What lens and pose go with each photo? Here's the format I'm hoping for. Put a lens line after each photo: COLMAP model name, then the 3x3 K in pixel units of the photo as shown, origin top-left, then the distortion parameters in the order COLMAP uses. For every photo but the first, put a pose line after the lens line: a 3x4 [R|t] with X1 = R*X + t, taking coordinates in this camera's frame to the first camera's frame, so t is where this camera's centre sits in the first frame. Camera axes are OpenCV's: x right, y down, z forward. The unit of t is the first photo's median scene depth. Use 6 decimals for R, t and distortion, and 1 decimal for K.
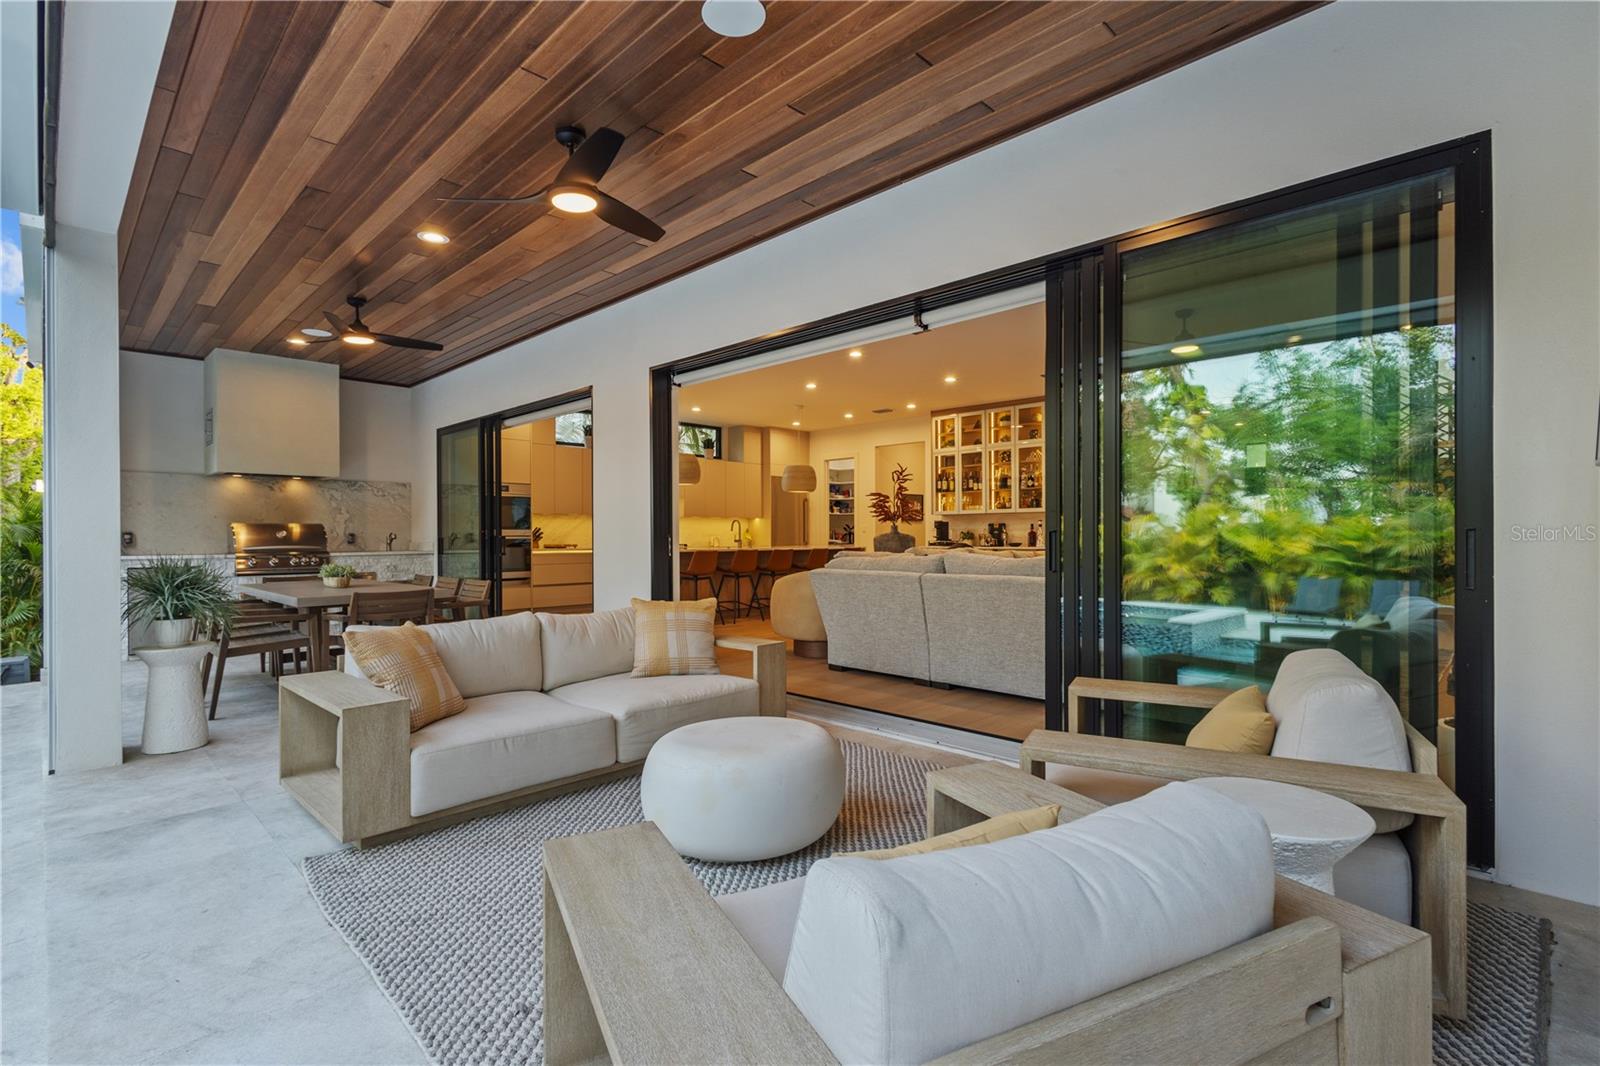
lens RADIAL K [[739.2, 0, 799.8], [0, 739.2, 550.3], [0, 0, 1]] dist [0.014558, -0.006913]
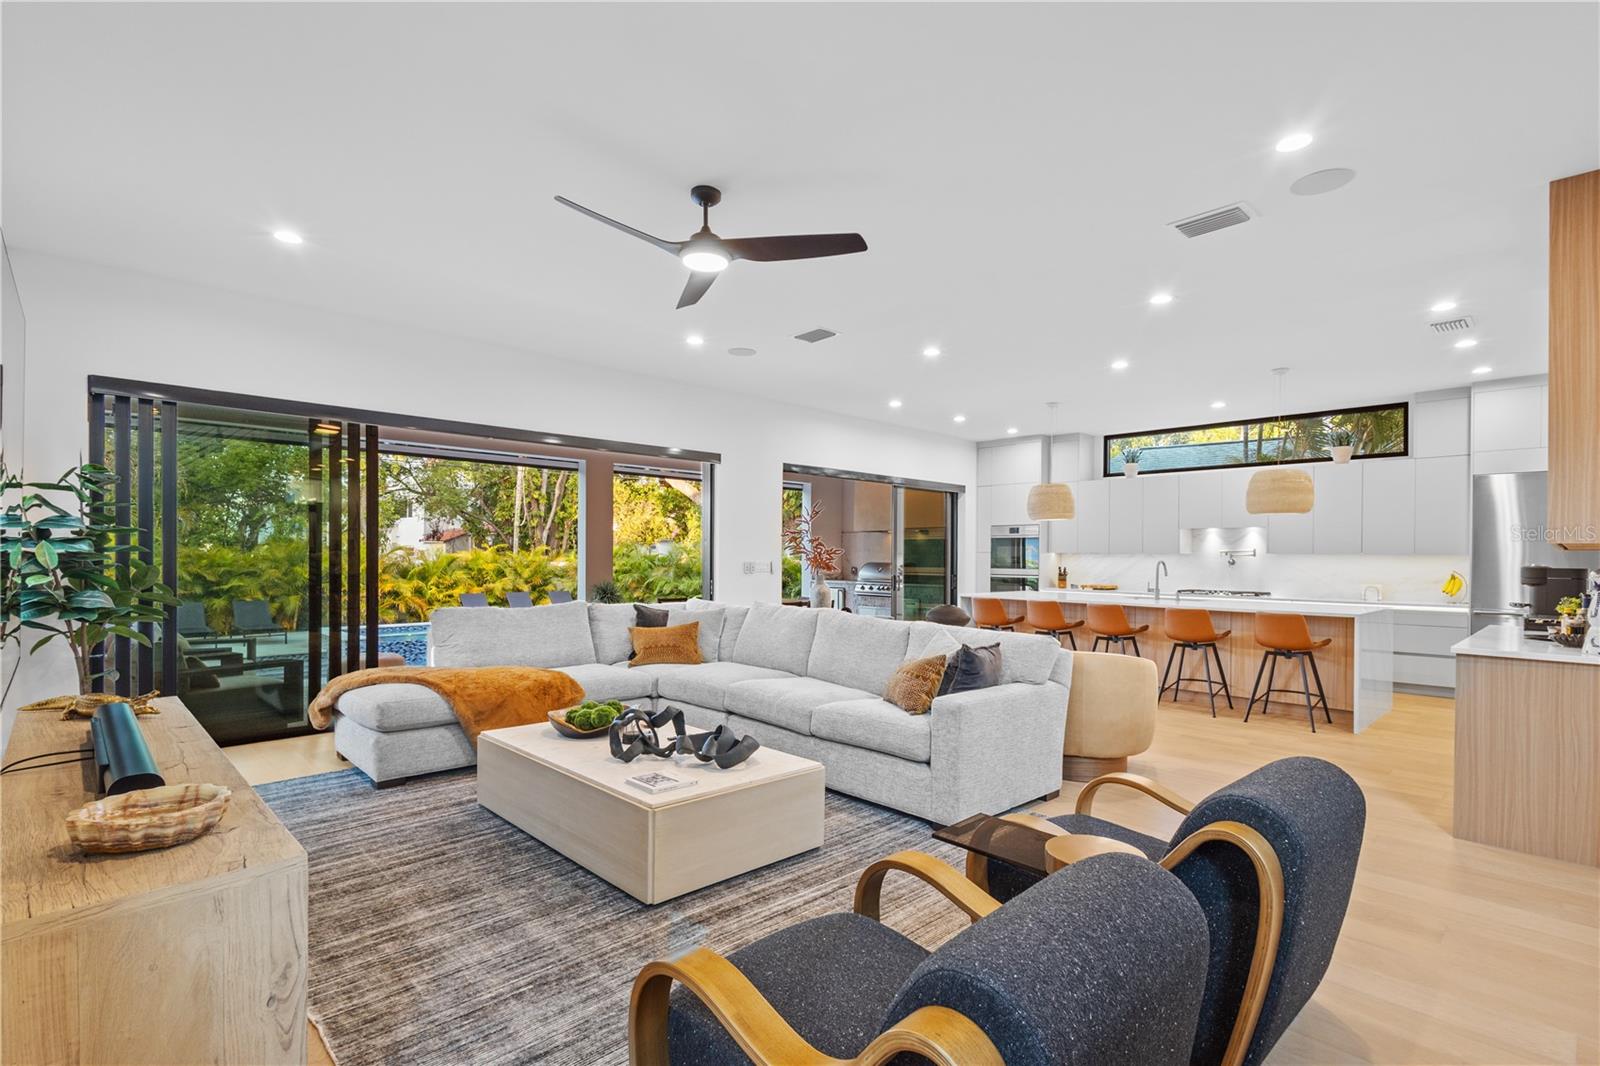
lens RADIAL K [[746.7, 0, 825.3], [0, 746.7, 561.0], [0, 0, 1]] dist [-0.000002, -0.000146]
pose [[-0.000286, 0.008713, -0.999962, 0.580372], [-0.026496, 0.999611, 0.008717, -0.035885], [0.999649, 0.026498, -0.000055, 0.628142]]
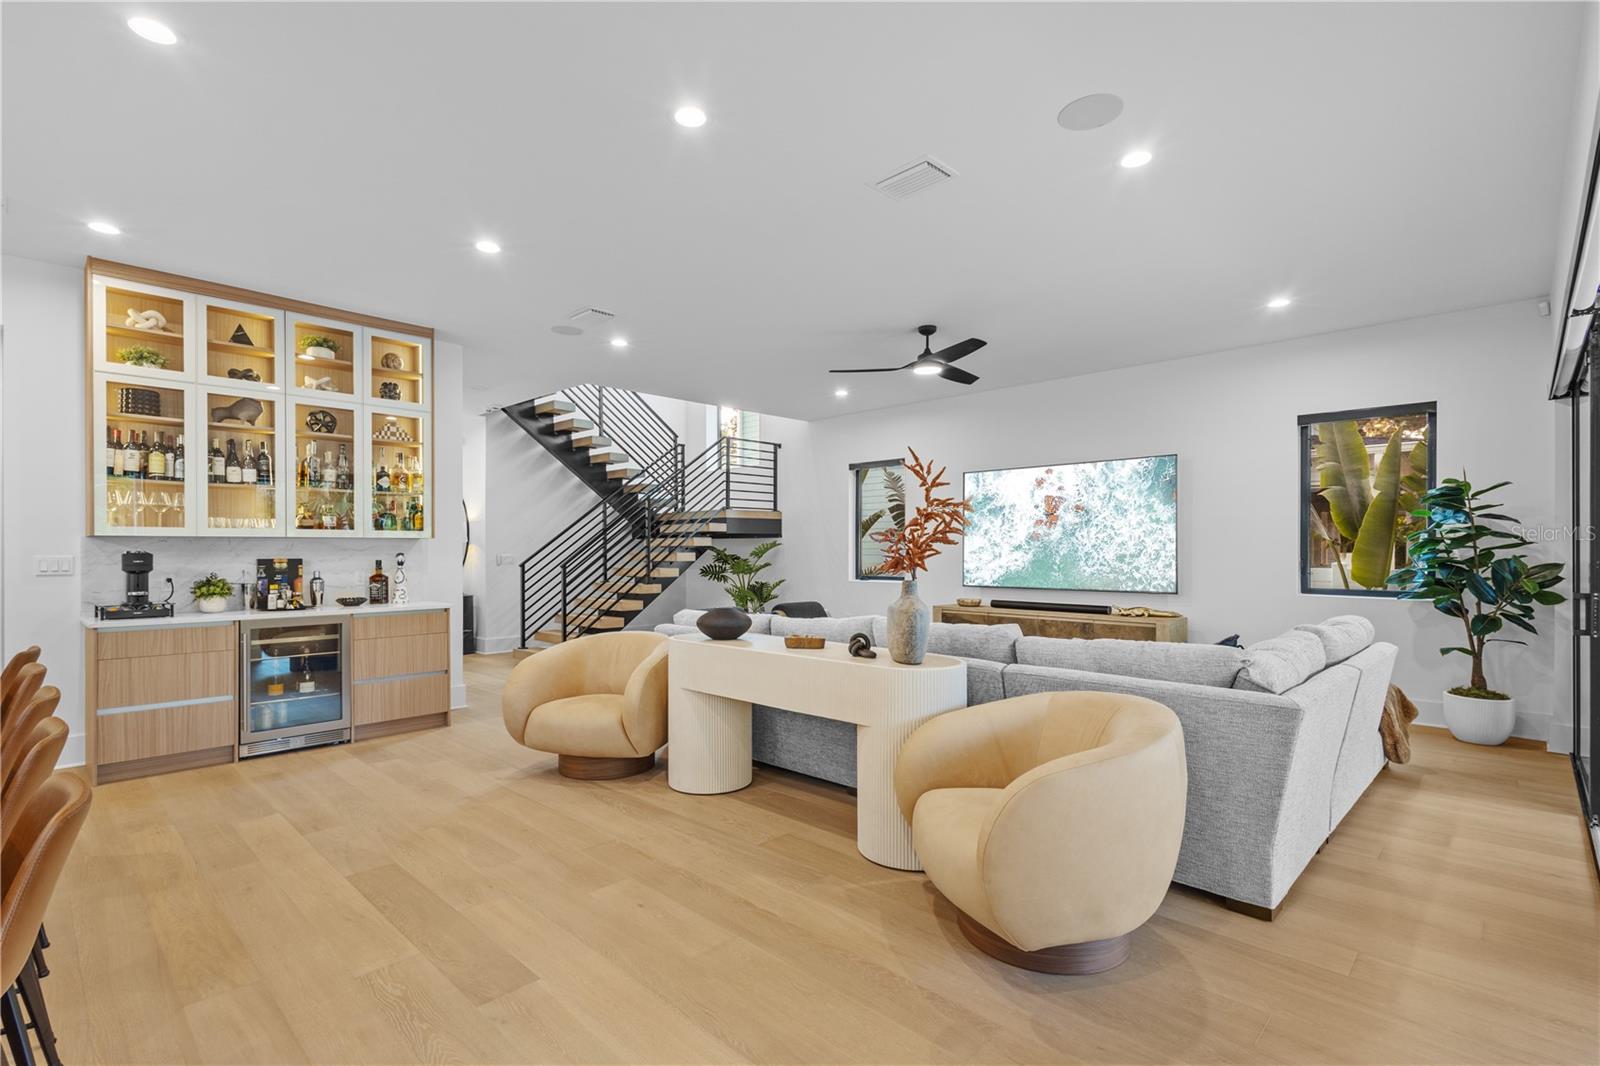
lens RADIAL K [[739.2, 0, 799.8], [0, 739.2, 550.3], [0, 0, 1]] dist [0.014558, -0.006913]
pose [[-0.017668, 0.004450, 0.999834, -0.207920], [0.020964, 0.999772, -0.004079, -0.032165], [-0.999624, 0.020888, -0.017757, 0.670762]]
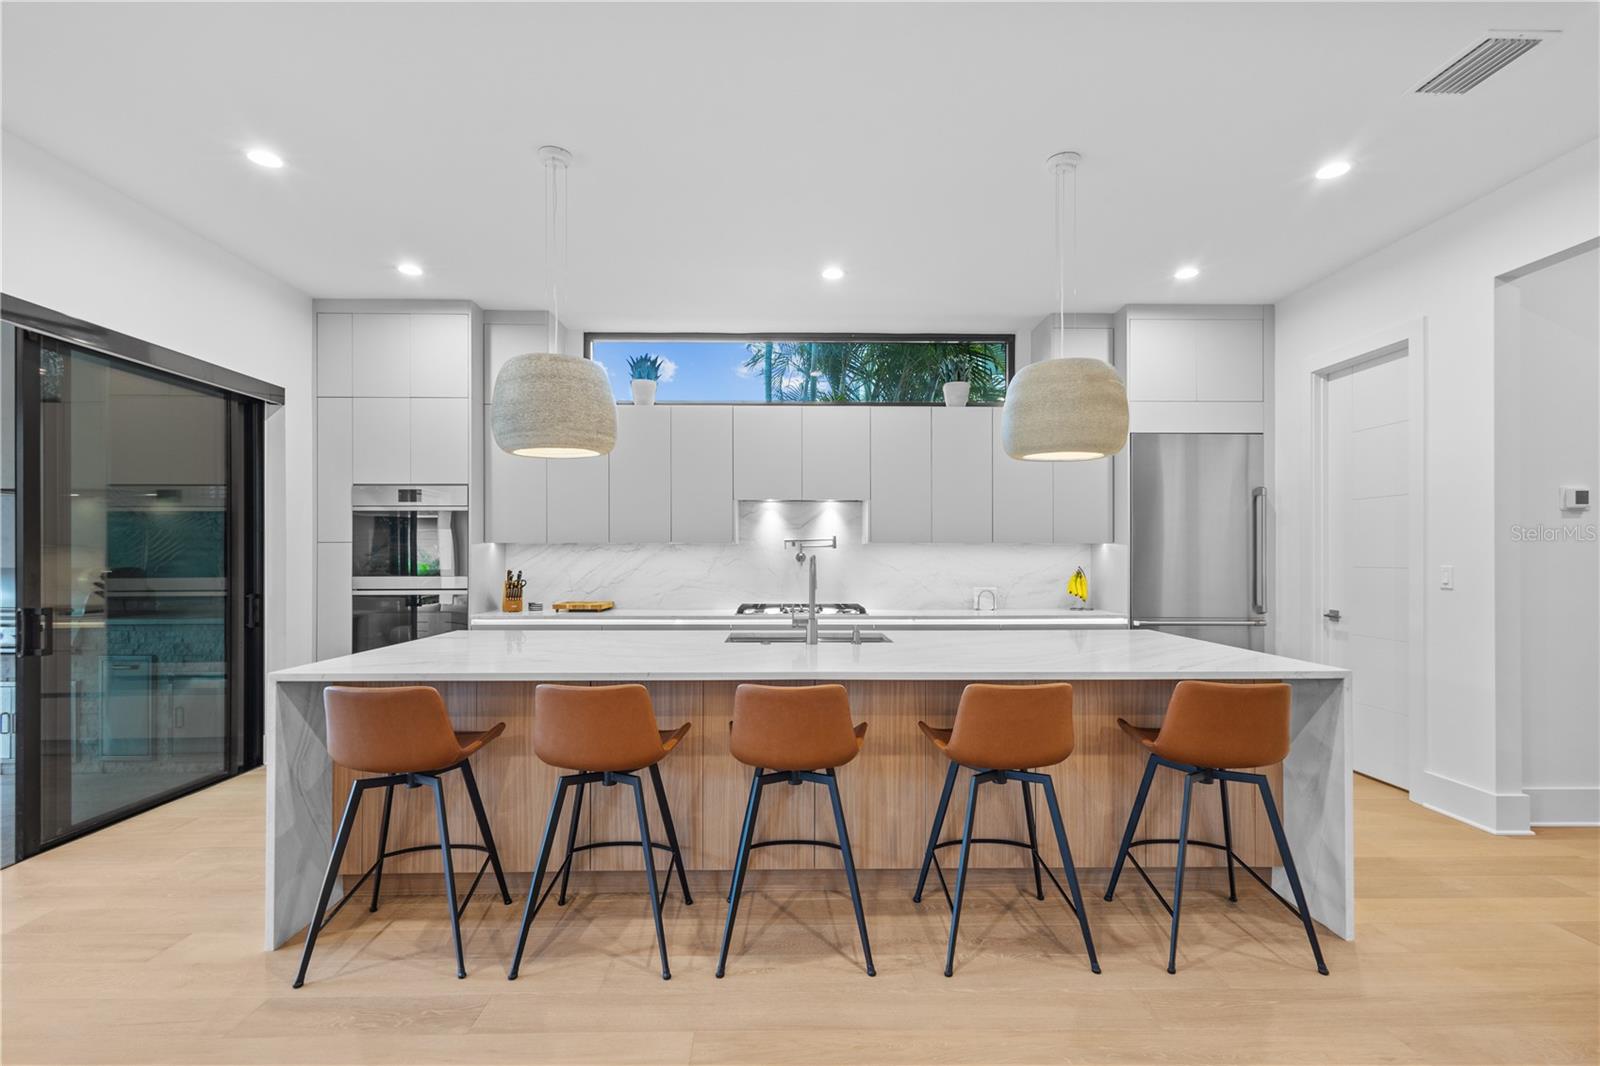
lens RADIAL K [[739.2, 0, 799.8], [0, 739.2, 550.3], [0, 0, 1]] dist [0.014558, -0.006913]
pose [[0.717420, -0.003762, -0.696631, 0.123607], [-0.013440, 0.999725, -0.019240, -0.034375], [0.696511, 0.023166, 0.717172, 0.708778]]
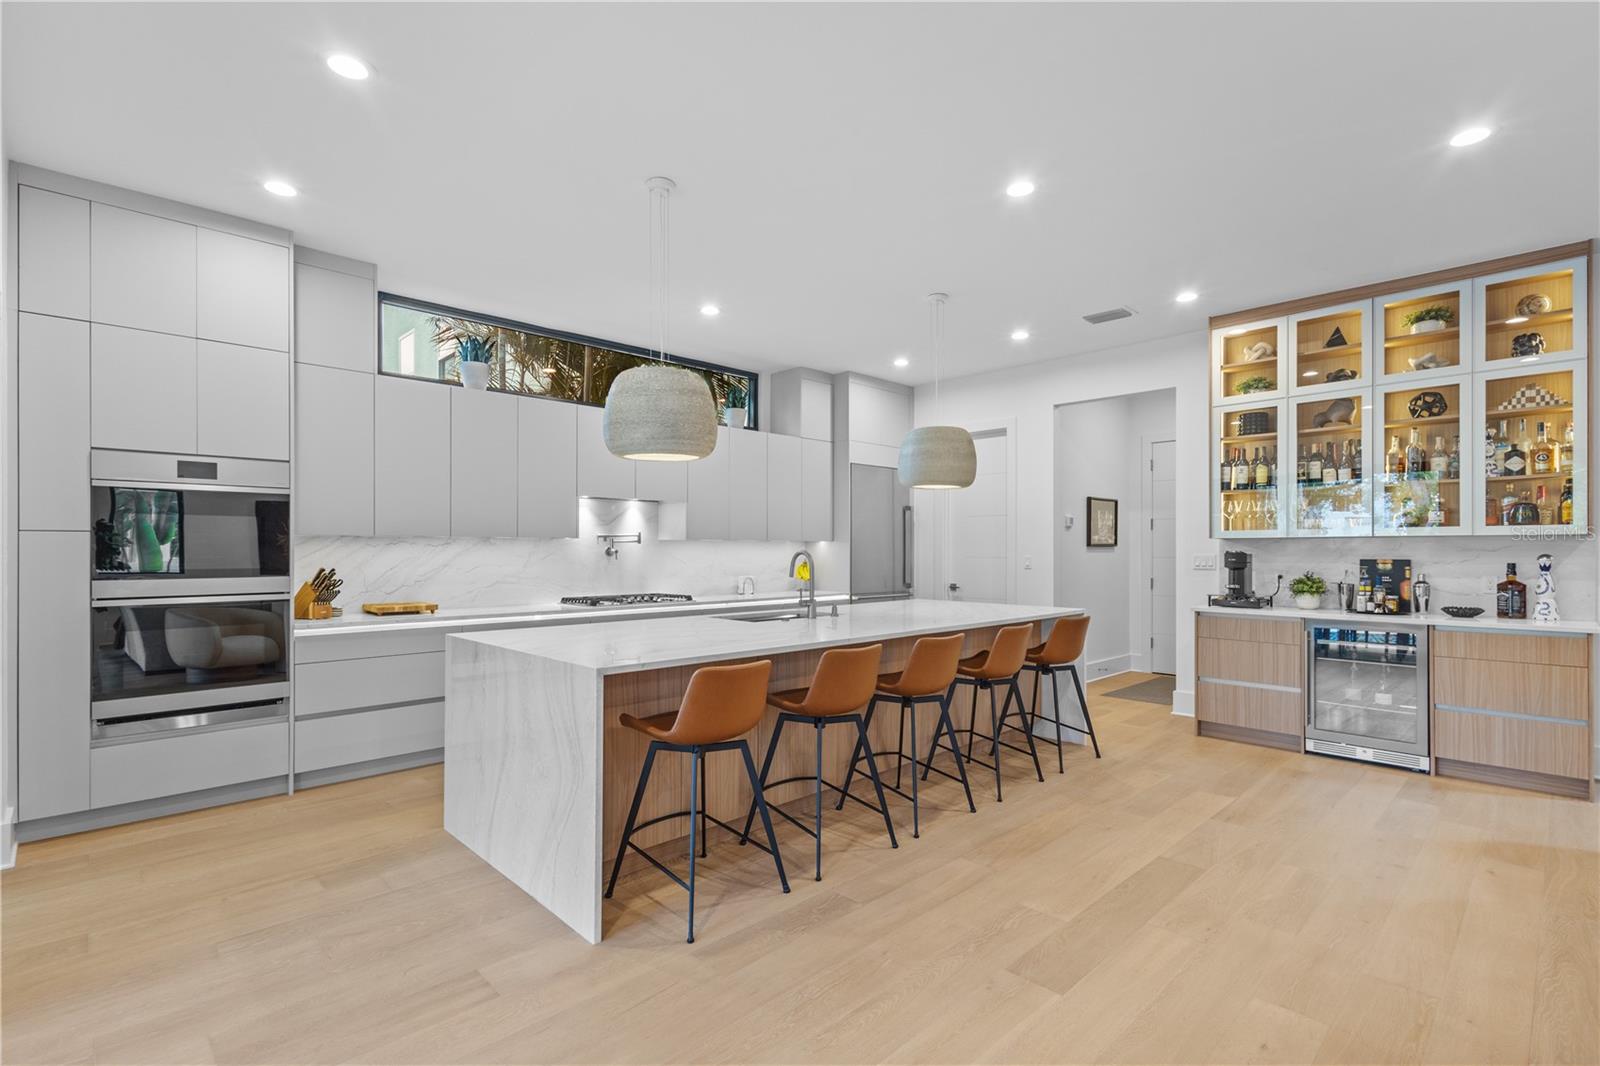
lens RADIAL K [[733.9, 0, 798.4], [0, 733.9, 550.0], [0, 0, 1]] dist [-0.000246, -0.000178]
pose [[0.999602, 0.003960, -0.027929, -0.071433], [-0.004449, 0.999838, -0.017459, -0.032025], [0.027856, 0.017576, 0.999457, 0.544765]]
